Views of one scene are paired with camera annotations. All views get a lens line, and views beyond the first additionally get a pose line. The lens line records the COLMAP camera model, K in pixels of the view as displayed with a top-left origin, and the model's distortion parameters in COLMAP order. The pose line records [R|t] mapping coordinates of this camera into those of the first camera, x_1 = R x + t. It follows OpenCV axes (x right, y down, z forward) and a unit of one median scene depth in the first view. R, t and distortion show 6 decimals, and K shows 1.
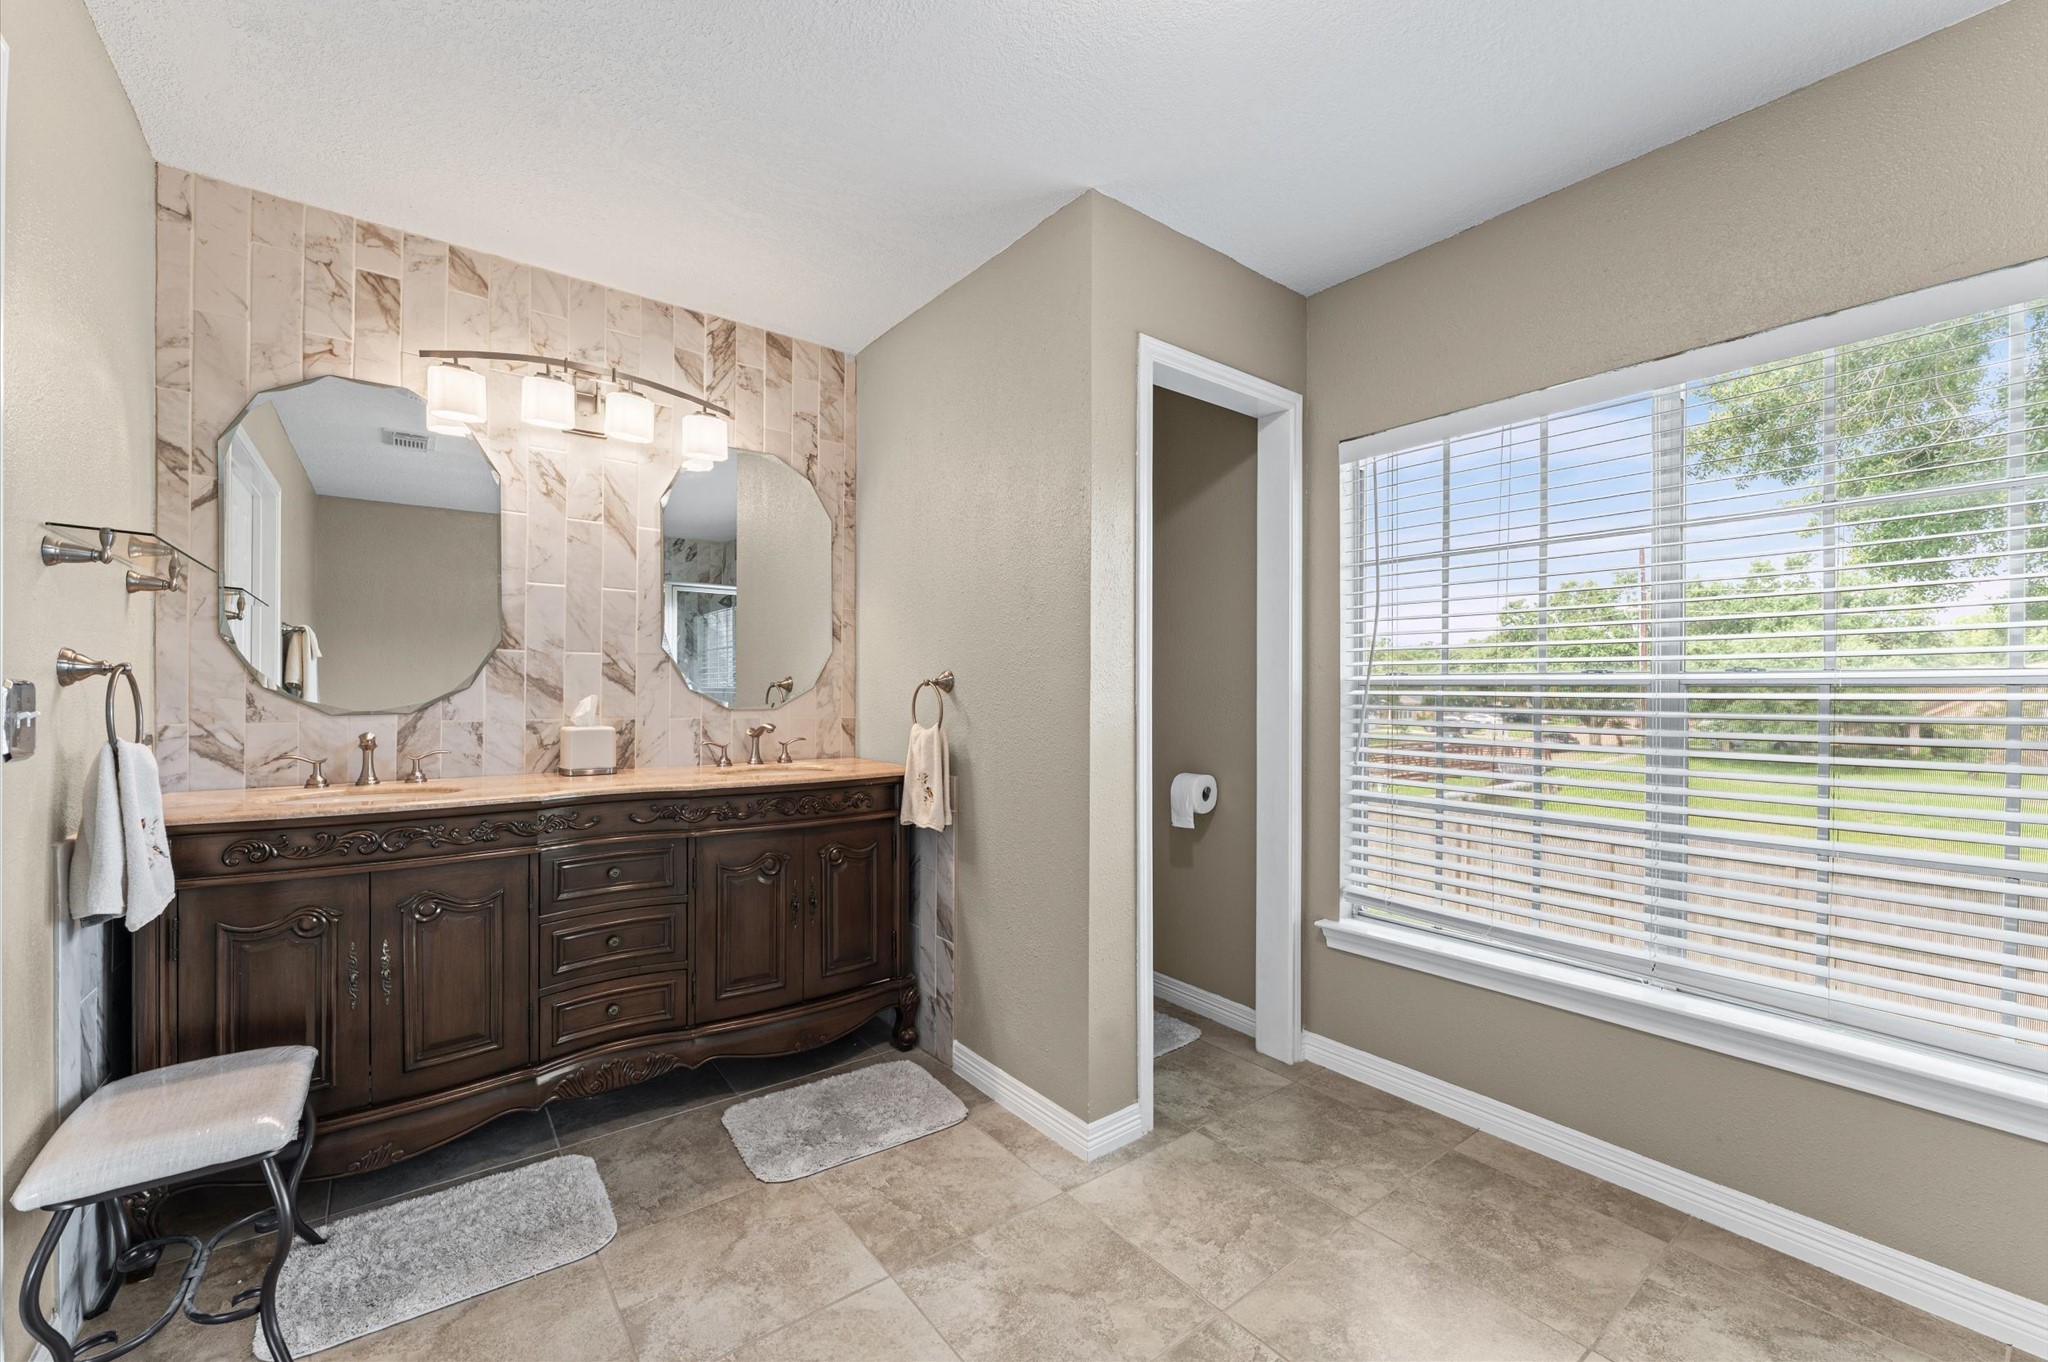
lens RADIAL K [[821.8, 0, 1027.1], [0, 821.8, 692.7], [0, 0, 1]] dist [-0.004360, 0.000066]
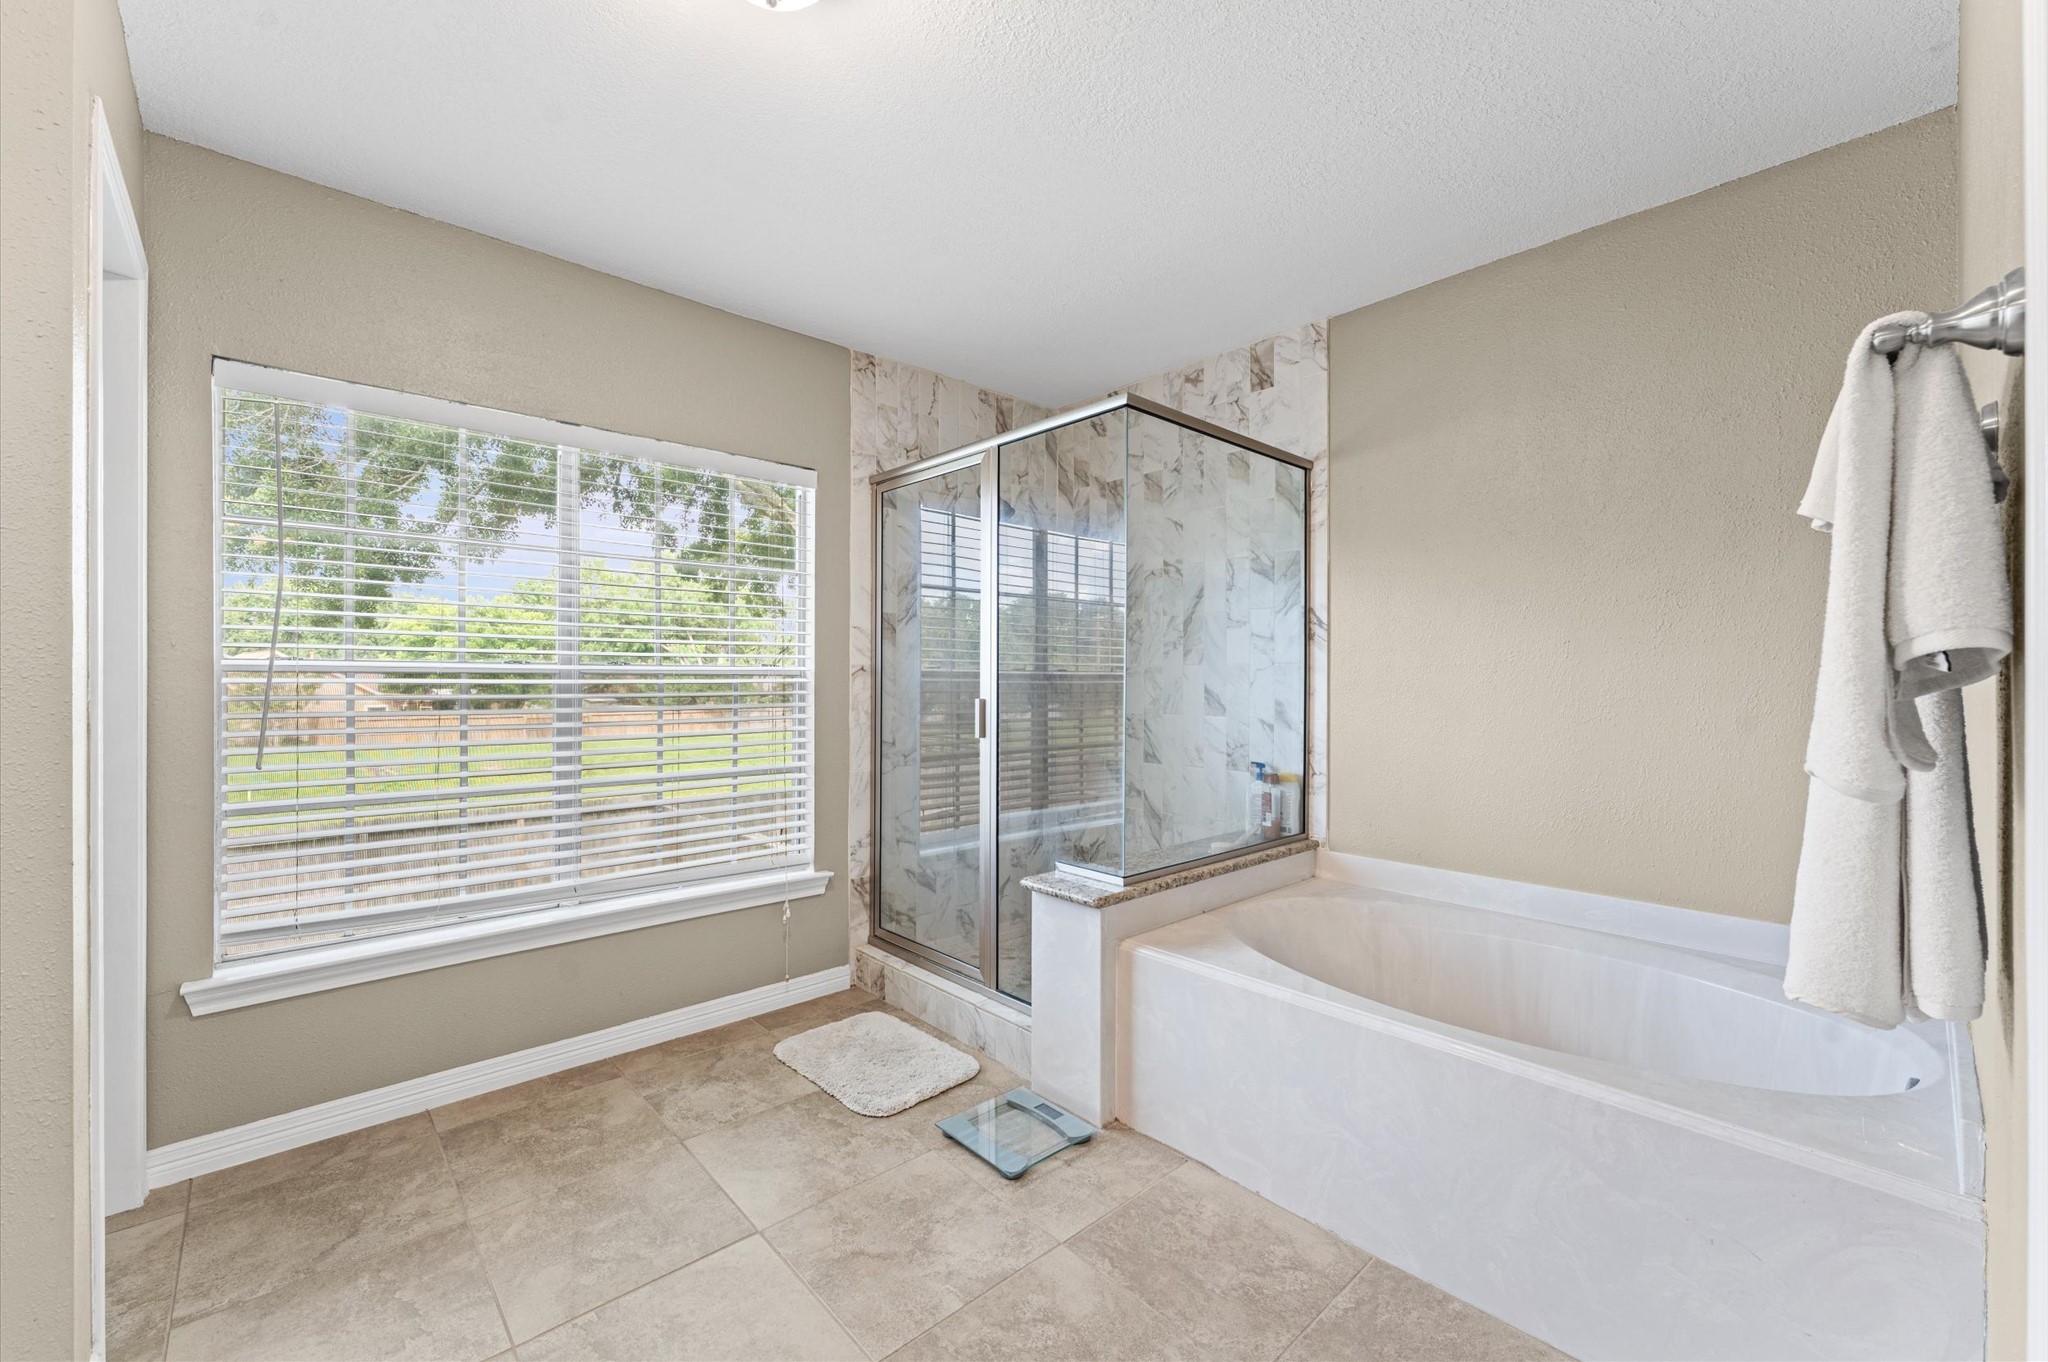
lens RADIAL K [[821.8, 0, 1025.7], [0, 821.8, 678.9], [0, 0, 1]] dist [-0.004360, 0.000066]
pose [[-0.107007, 0.002422, 0.994255, -0.566937], [0.000372, 0.999997, -0.002396, 0.002231], [-0.994258, 0.000114, -0.107008, 0.395097]]
